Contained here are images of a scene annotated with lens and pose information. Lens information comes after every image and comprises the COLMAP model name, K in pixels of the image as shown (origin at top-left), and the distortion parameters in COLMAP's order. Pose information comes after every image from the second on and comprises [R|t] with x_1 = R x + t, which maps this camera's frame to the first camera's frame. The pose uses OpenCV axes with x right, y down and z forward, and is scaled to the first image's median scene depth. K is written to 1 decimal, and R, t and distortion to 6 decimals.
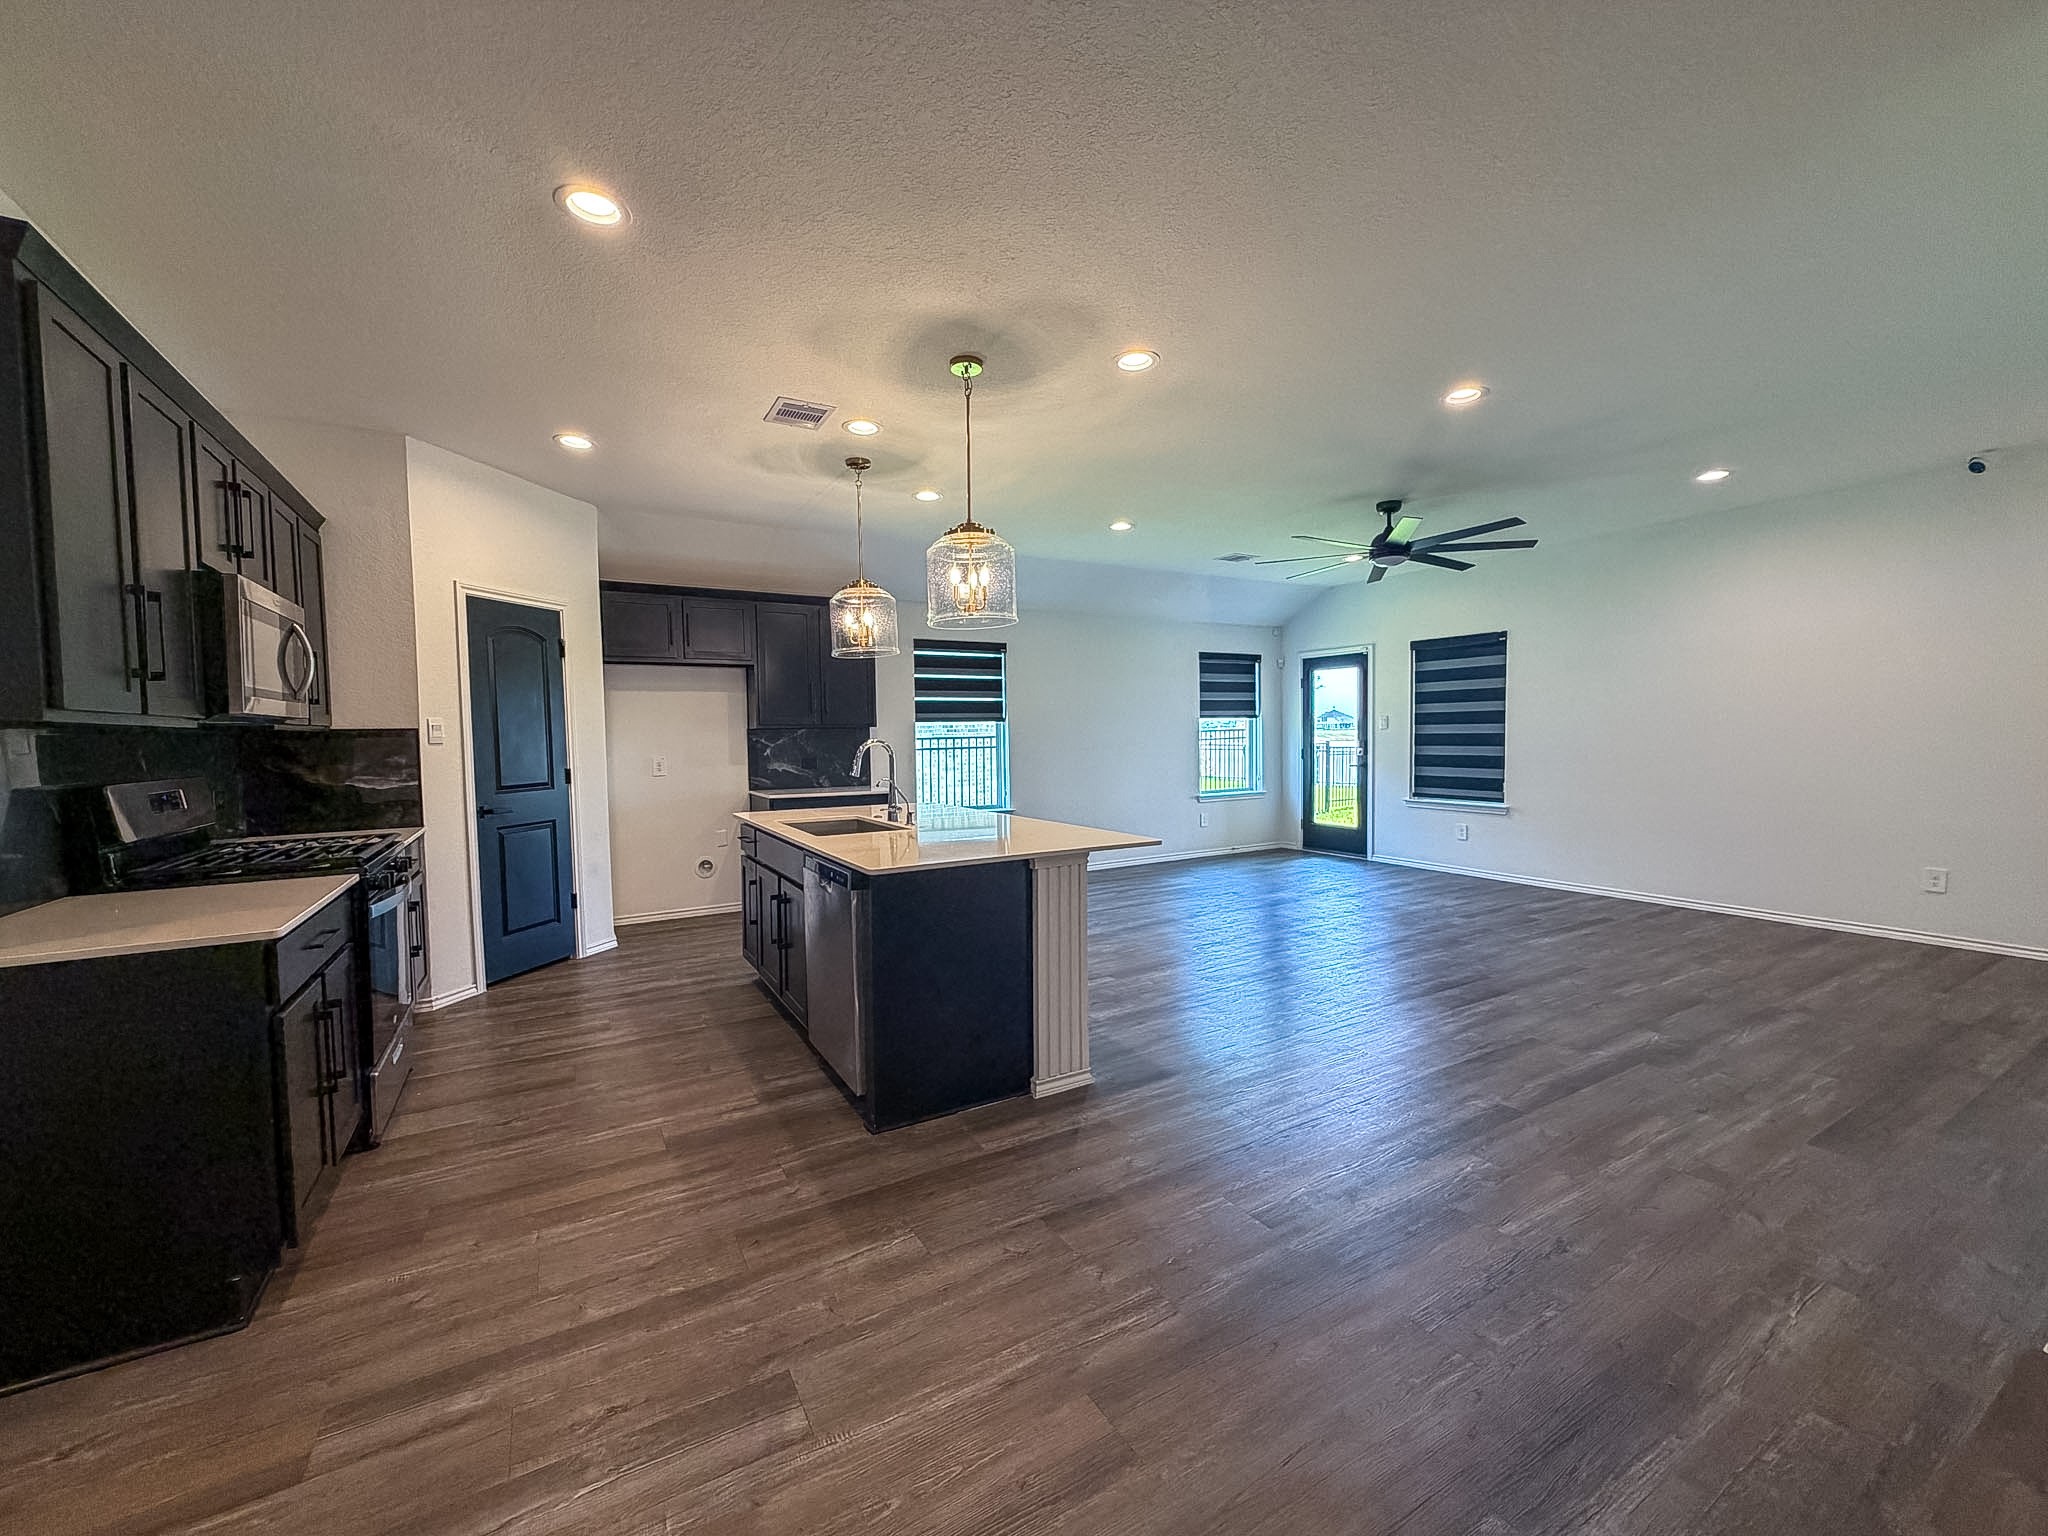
lens RADIAL K [[813.9, 0, 1017.7], [0, 813.9, 767.5], [0, 0, 1]] dist [-0.000945, 0.000271]
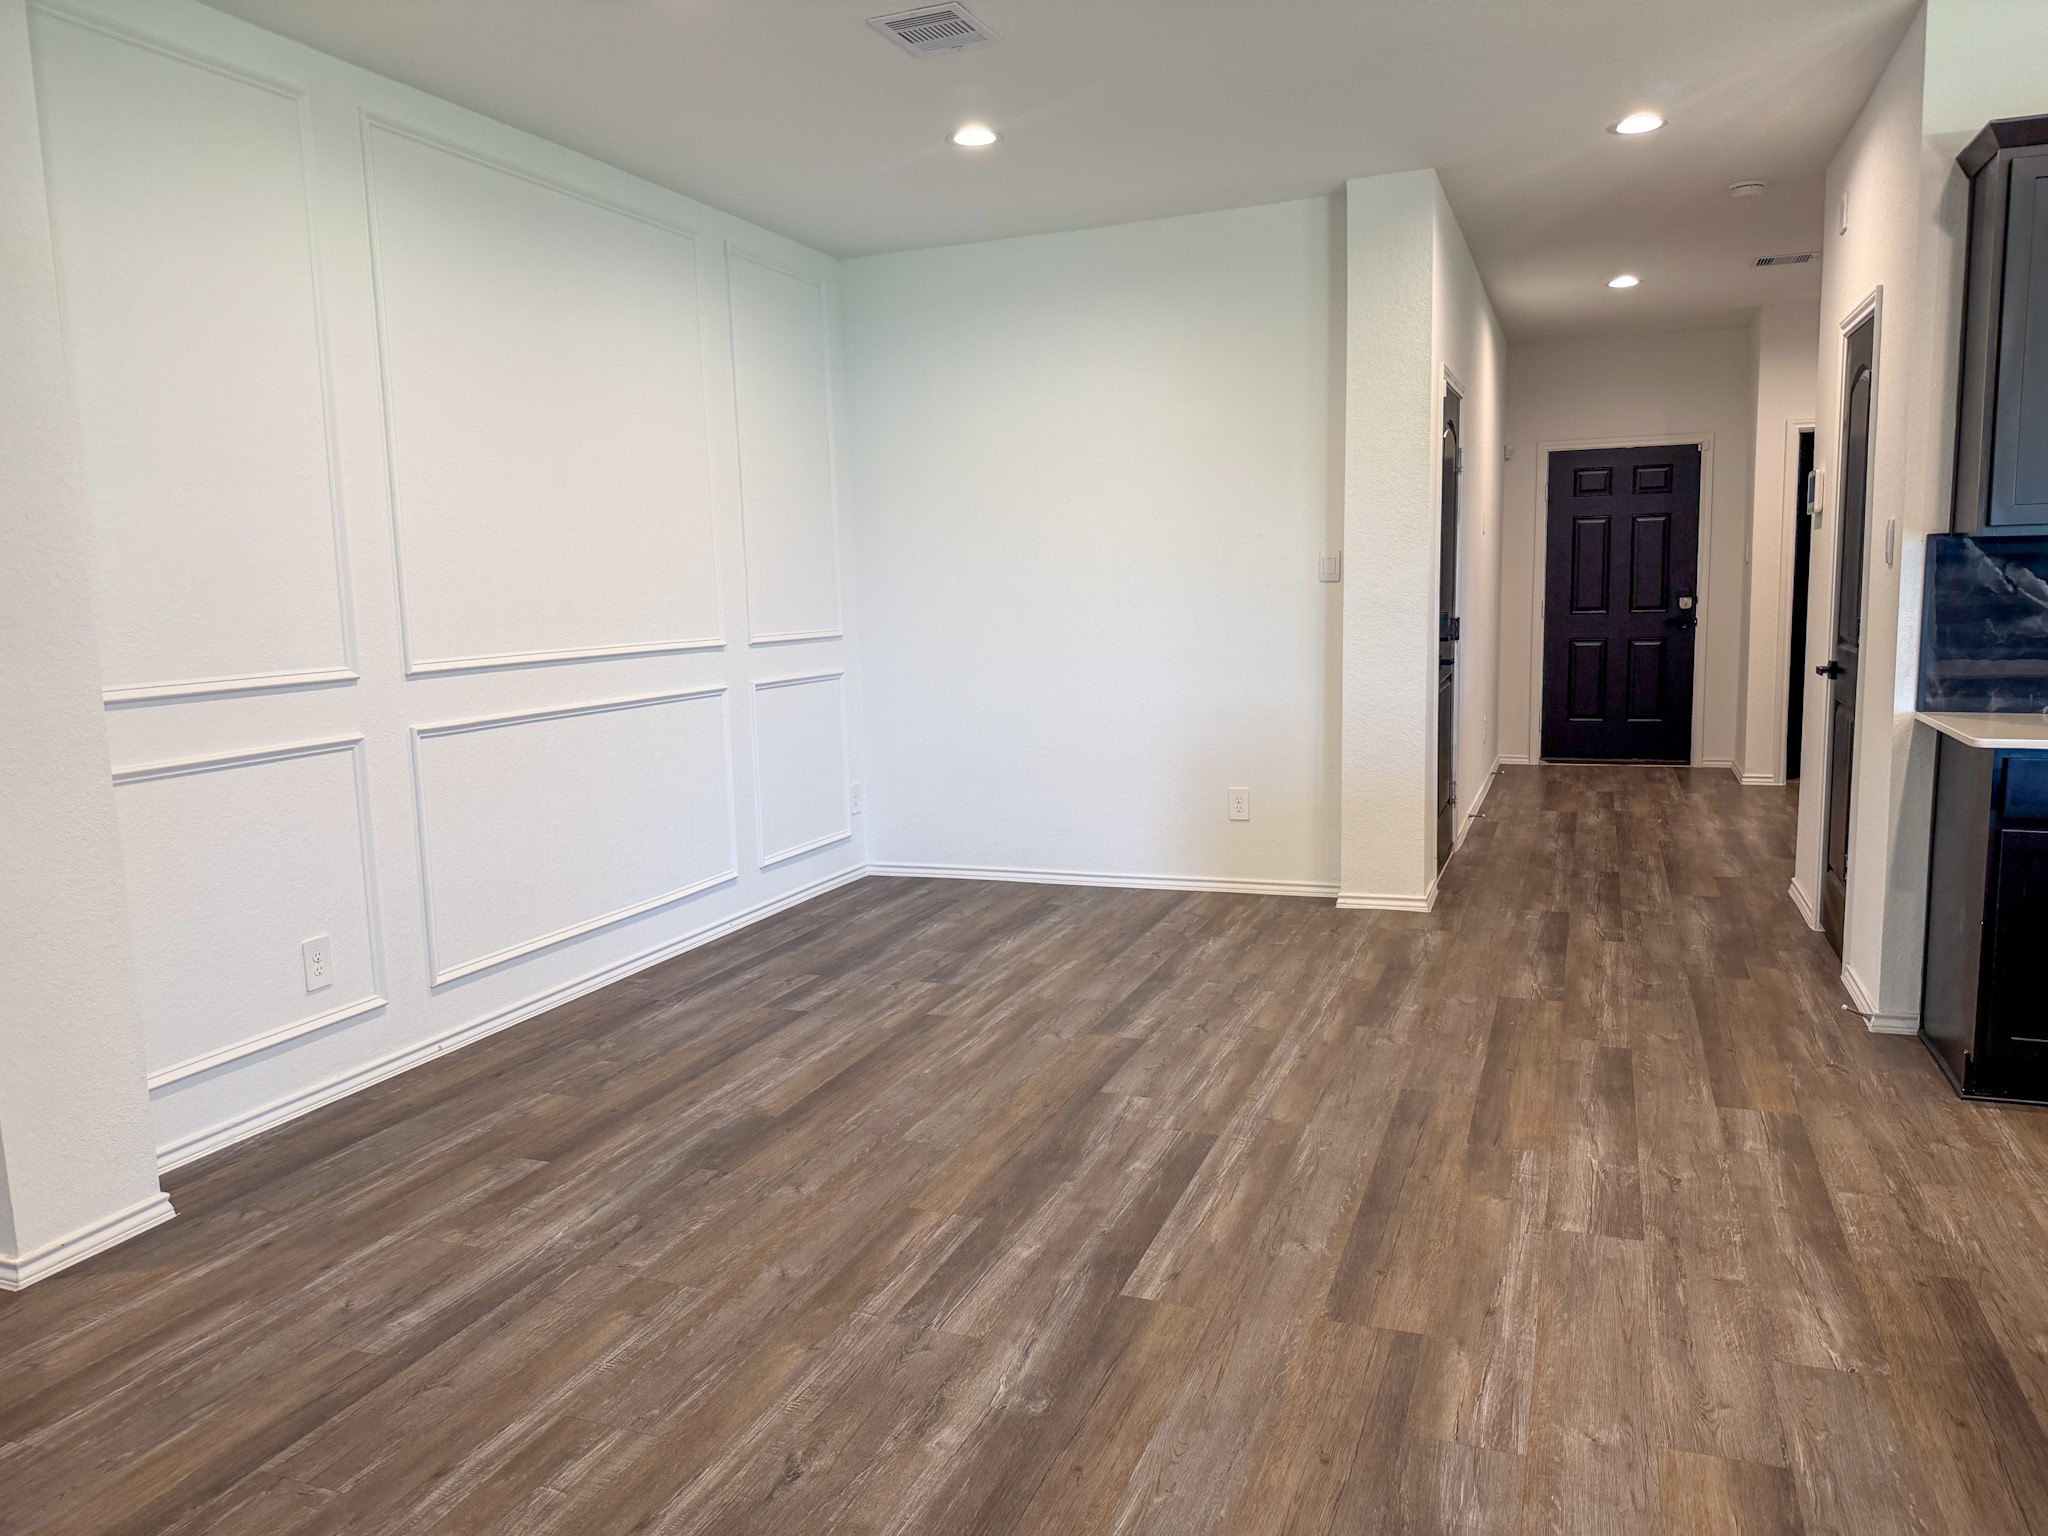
lens RADIAL K [[1466.3, 0, 1024.0], [0, 1466.3, 768.0], [0, 0, 1]] dist [-0.007762, -0.003985]
pose [[-0.778516, 0.115753, -0.616859, 0.313426], [0.008382, 0.984676, 0.174194, -0.026048], [0.627569, 0.130443, -0.767556, 0.440012]]
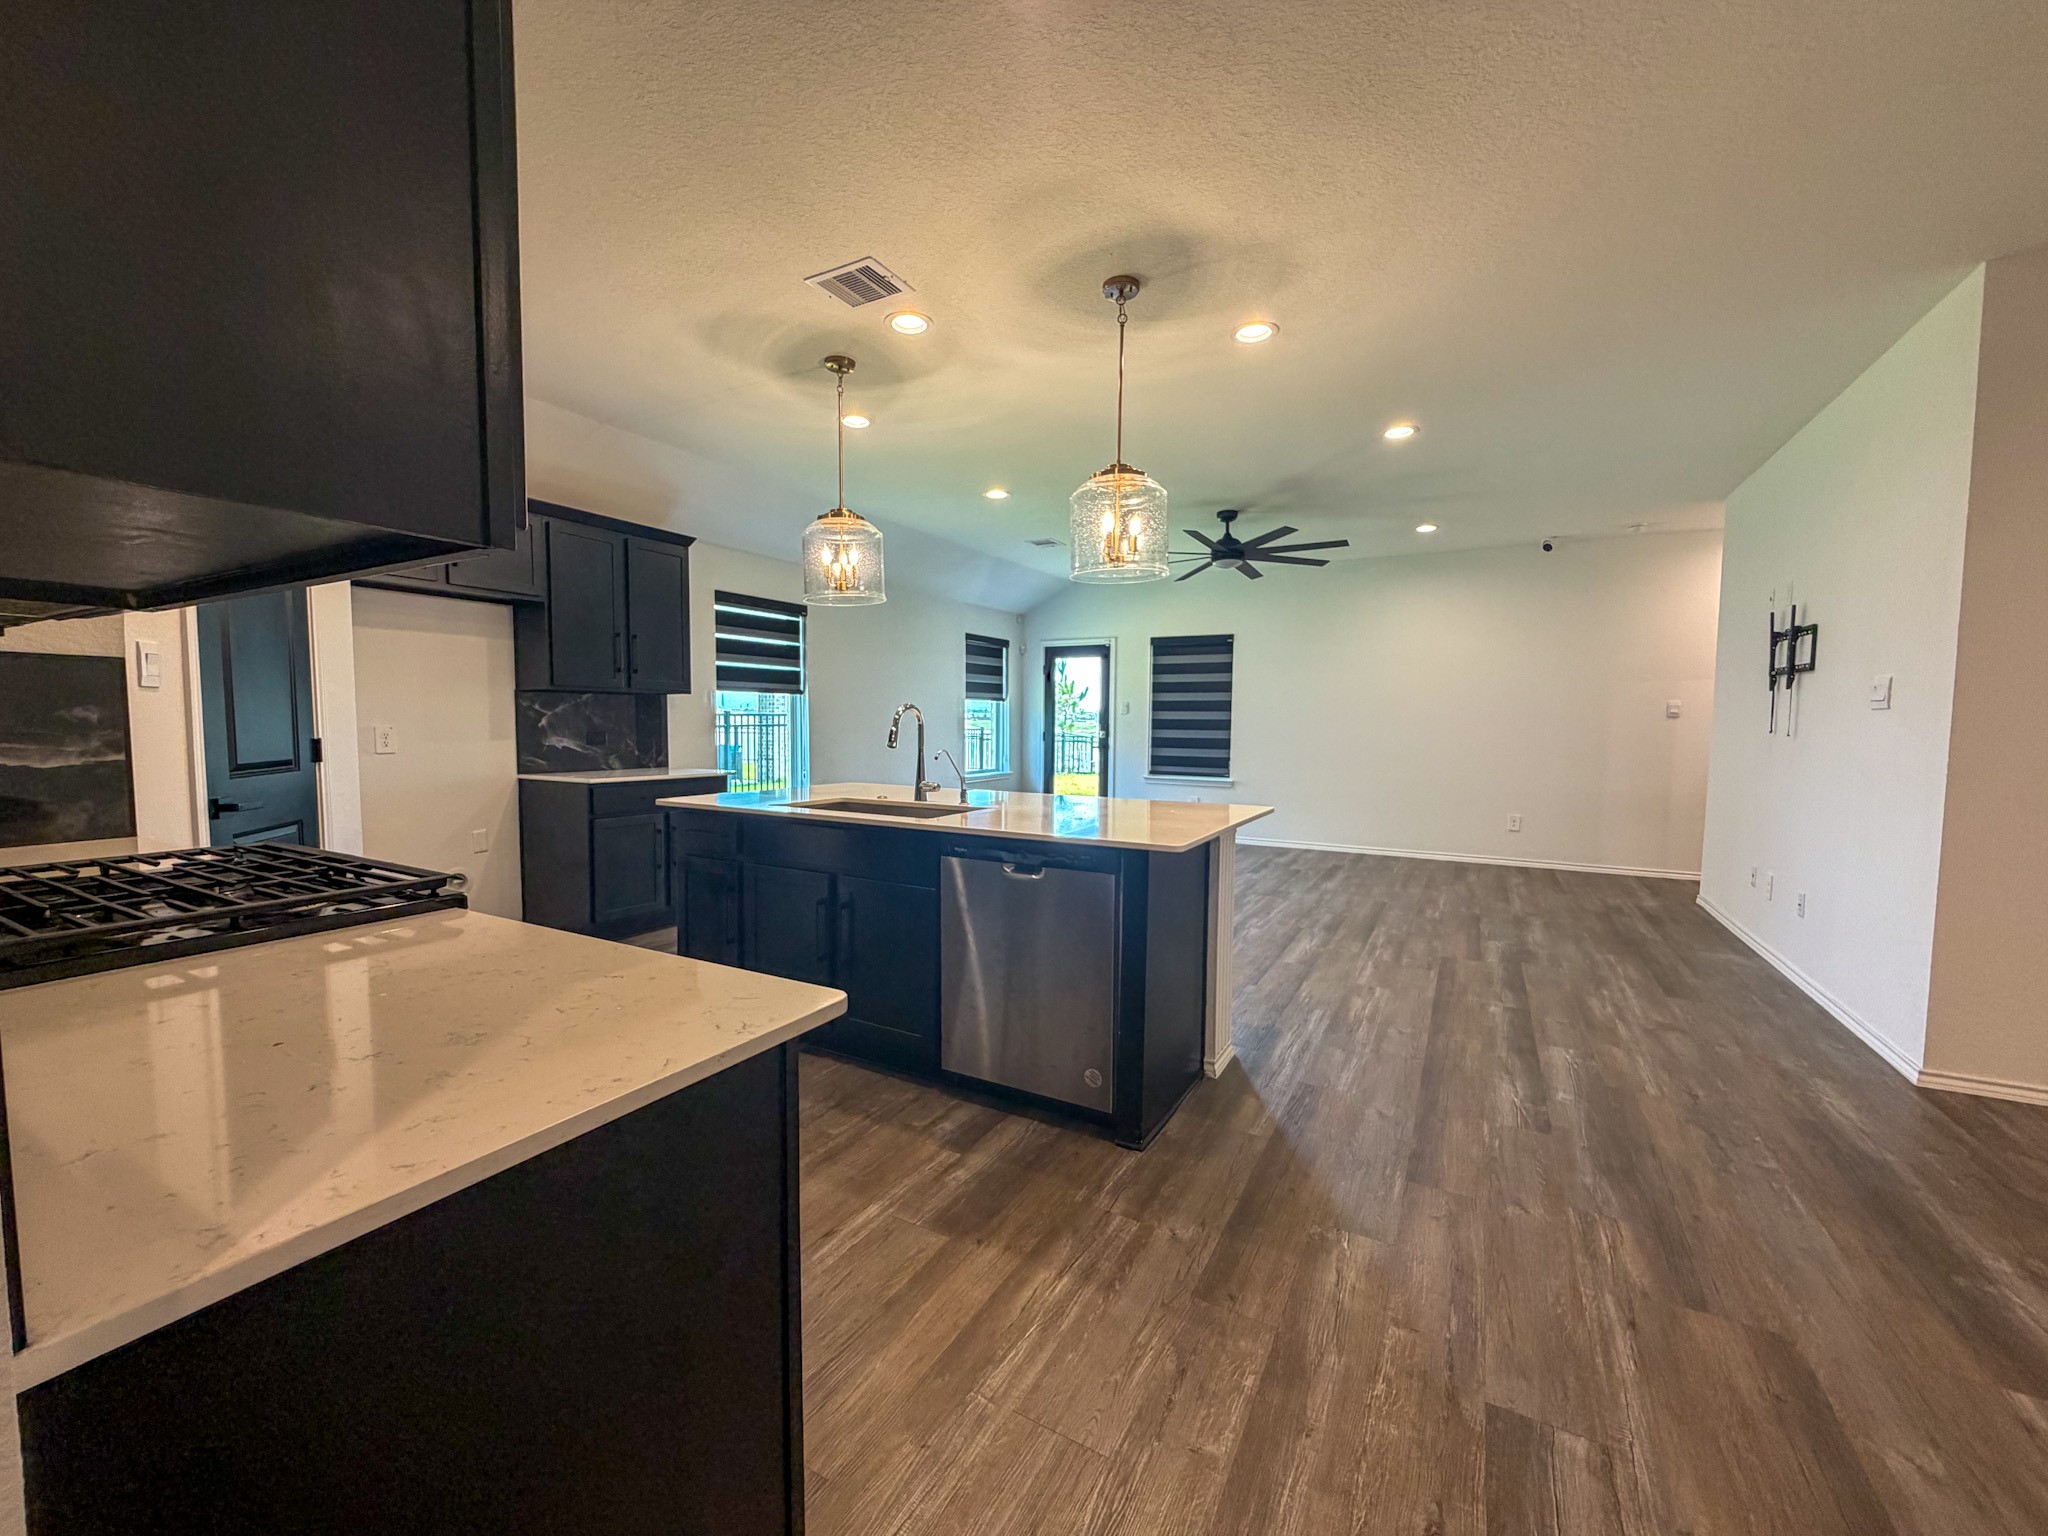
lens RADIAL K [[816.7, 0, 1018.2], [0, 816.7, 767.2], [0, 0, 1]] dist [0.000061, -0.000182]
pose [[0.860459, -0.007681, 0.509462, -0.286010], [0.000250, 0.999893, 0.014653, 0.010290], [-0.509520, -0.012481, 0.860369, 0.125027]]
